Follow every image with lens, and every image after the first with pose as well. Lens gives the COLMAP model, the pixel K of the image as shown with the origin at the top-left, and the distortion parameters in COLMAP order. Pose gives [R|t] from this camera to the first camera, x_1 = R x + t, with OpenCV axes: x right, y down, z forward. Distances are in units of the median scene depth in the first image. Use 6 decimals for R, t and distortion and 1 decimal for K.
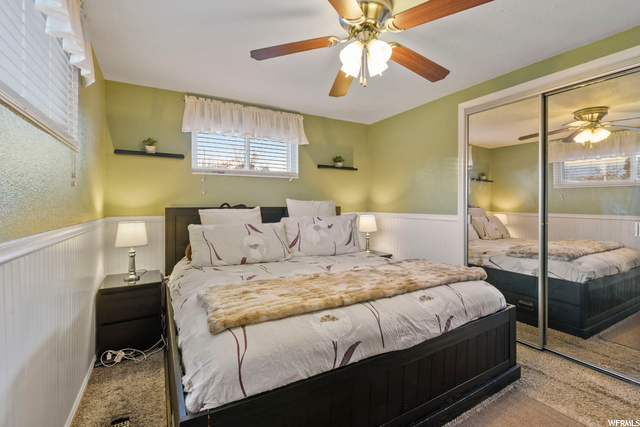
lens RADIAL K [[285.1, 0, 320.1], [0, 285.1, 203.5], [0, 0, 1]] dist [0.001702, 0.000024]
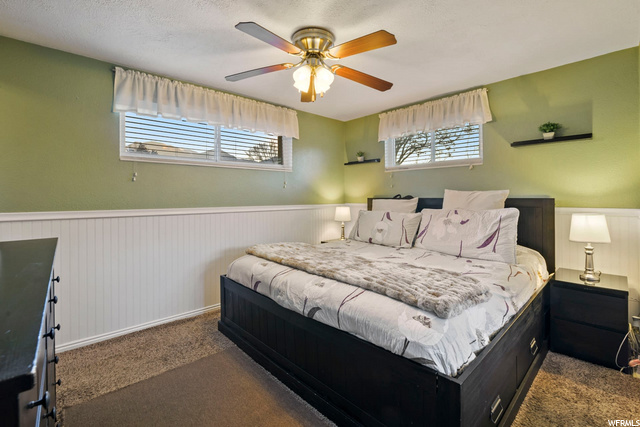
lens RADIAL K [[286.2, 0, 319.4], [0, 286.2, 195.7], [0, 0, 1]] dist [-0.001008, -0.000191]
pose [[0.230690, -0.000613, -0.973027, 0.776691], [0.009141, 0.999957, 0.001537, -0.001400], [0.972984, -0.009249, 0.230686, 0.413214]]
